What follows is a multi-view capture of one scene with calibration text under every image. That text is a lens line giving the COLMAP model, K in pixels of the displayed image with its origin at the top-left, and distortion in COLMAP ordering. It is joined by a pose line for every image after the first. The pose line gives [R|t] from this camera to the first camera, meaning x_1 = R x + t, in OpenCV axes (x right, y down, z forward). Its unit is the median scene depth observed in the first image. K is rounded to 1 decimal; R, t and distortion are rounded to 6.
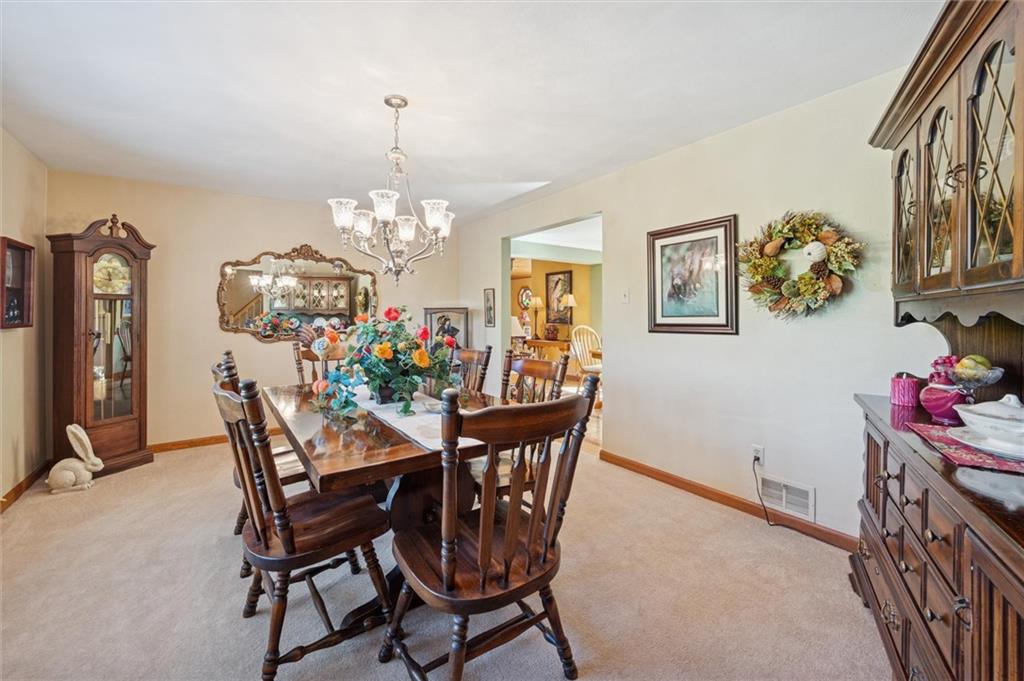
lens RADIAL K [[408.7, 0, 509.7], [0, 408.7, 322.0], [0, 0, 1]] dist [-0.000052, -0.000150]
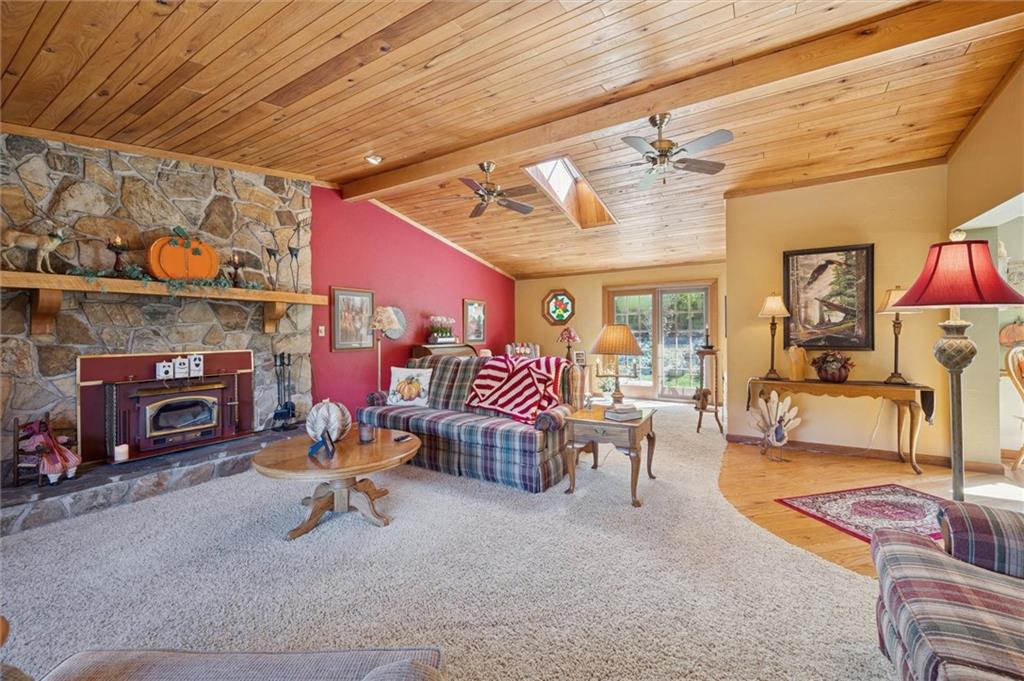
lens RADIAL K [[403.0, 0, 514.4], [0, 403.0, 334.9], [0, 0, 1]] dist [-0.000717, -0.000177]
pose [[0.919250, -0.001939, 0.393670, -0.454942], [0.008653, 0.999846, -0.015281, -0.008853], [-0.393579, 0.017453, 0.919125, 0.711788]]
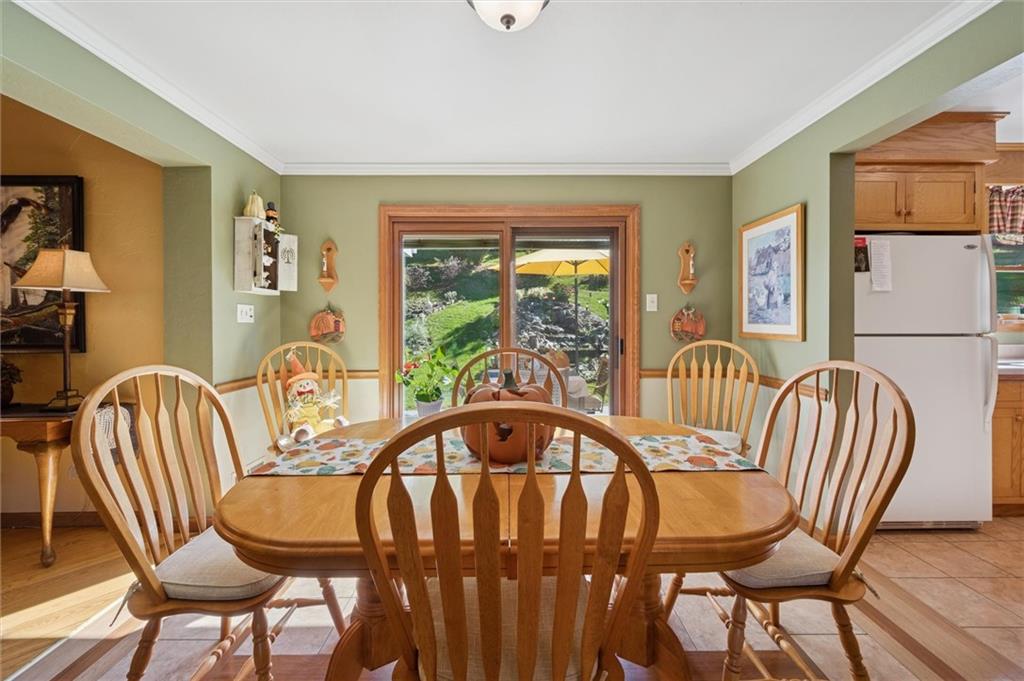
lens RADIAL K [[408.7, 0, 509.7], [0, 408.7, 322.0], [0, 0, 1]] dist [-0.000052, -0.000150]
pose [[0.573449, -0.003903, 0.819232, 0.082911], [0.014098, 0.999888, -0.005105, -0.009859], [-0.819120, 0.014477, 0.573440, 0.552037]]
